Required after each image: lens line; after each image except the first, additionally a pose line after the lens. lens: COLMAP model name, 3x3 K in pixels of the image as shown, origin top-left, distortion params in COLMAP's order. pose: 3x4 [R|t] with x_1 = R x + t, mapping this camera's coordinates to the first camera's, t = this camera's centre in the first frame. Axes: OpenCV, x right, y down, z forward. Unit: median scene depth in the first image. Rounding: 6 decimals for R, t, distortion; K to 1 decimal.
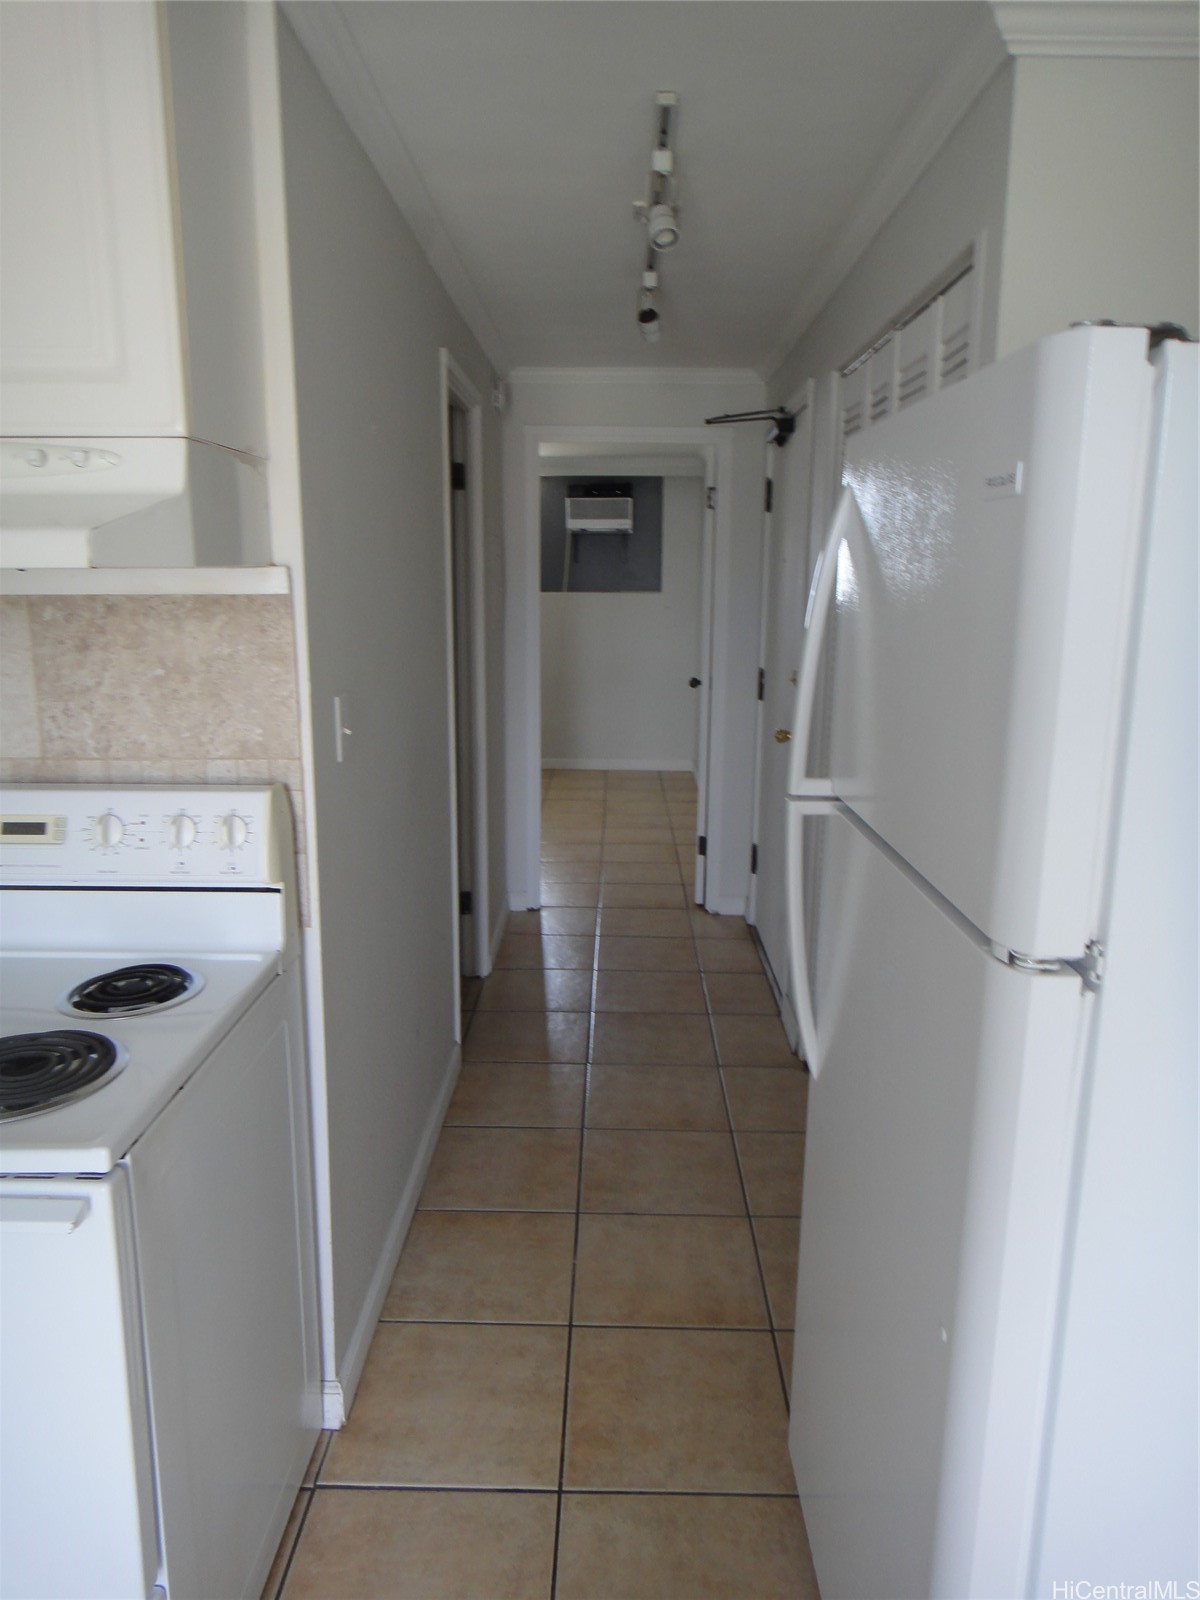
lens RADIAL K [[1110.1, 0, 596.6], [0, 1110.1, 796.8], [0, 0, 1]] dist [0.012787, -0.001656]
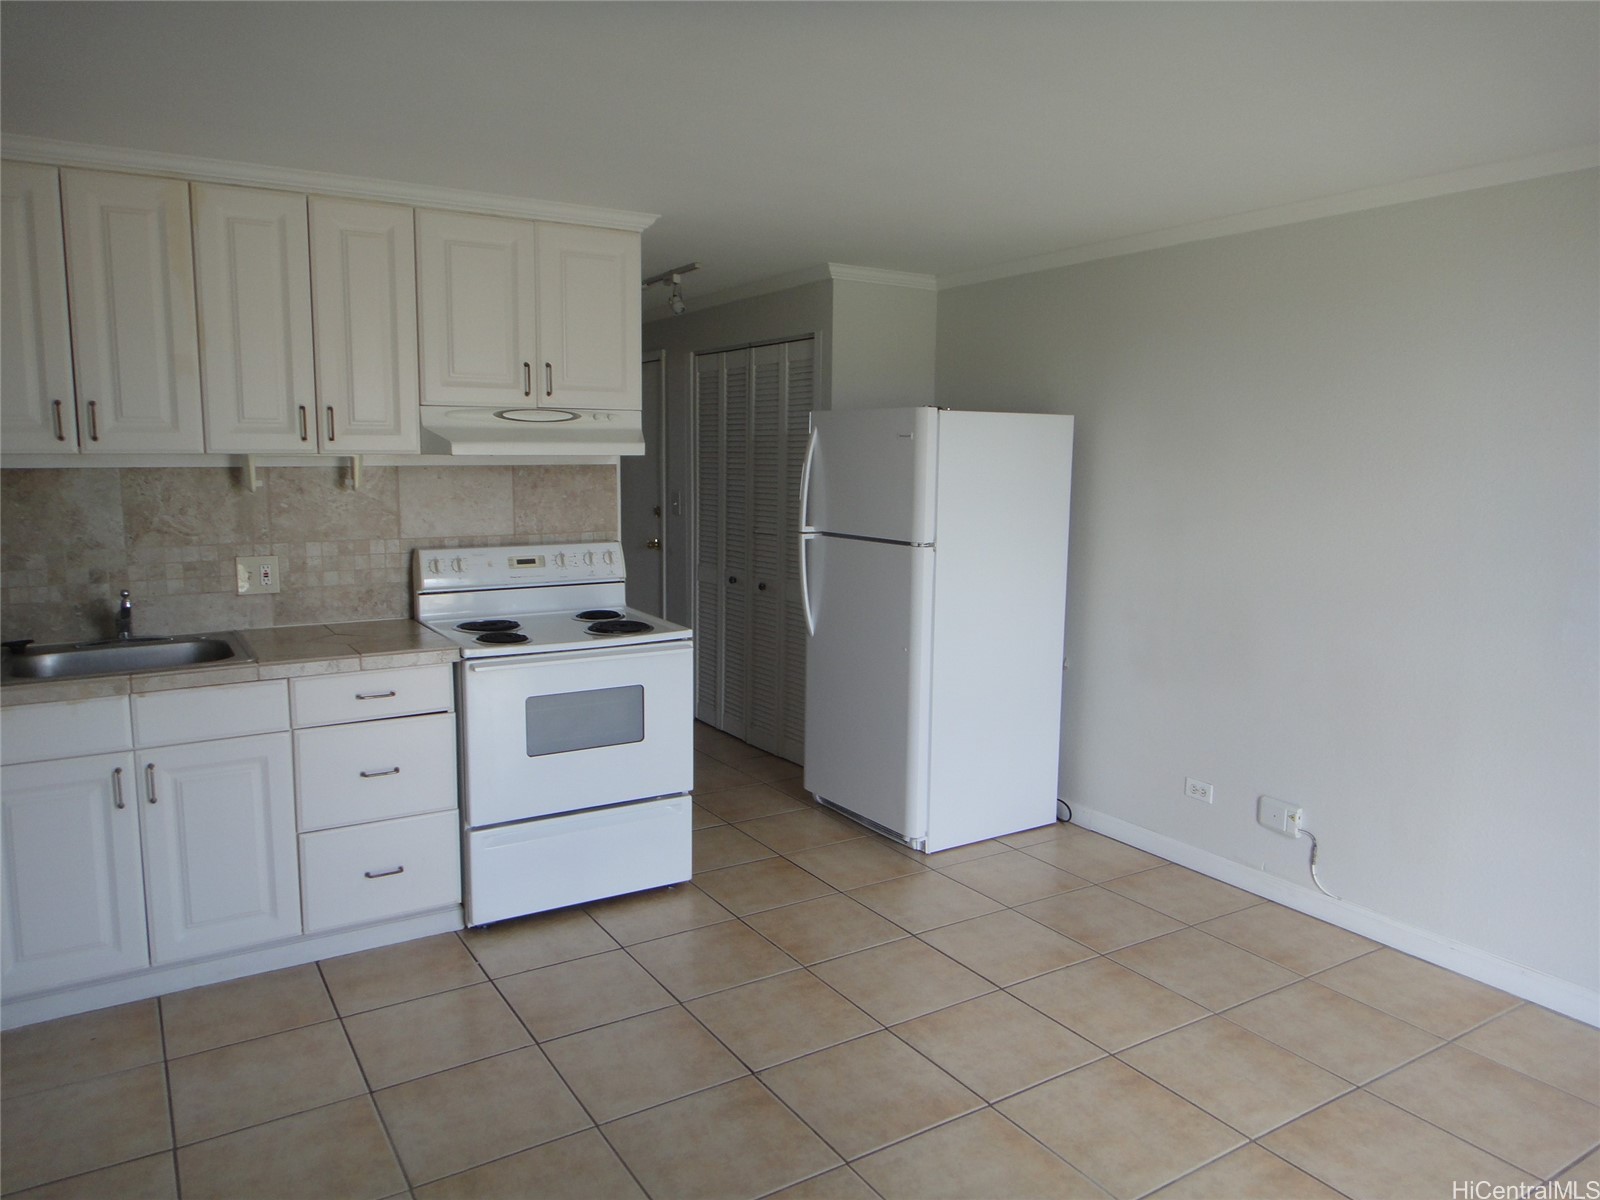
lens RADIAL K [[1110.1, 0, 791.3], [0, 1110.1, 591.0], [0, 0, 1]] dist [0.012787, -0.001656]
pose [[0.843714, -0.067842, 0.532489, -1.266851], [0.105119, 0.993656, -0.039961, 0.238670], [-0.526400, 0.089690, 0.845493, -1.274824]]
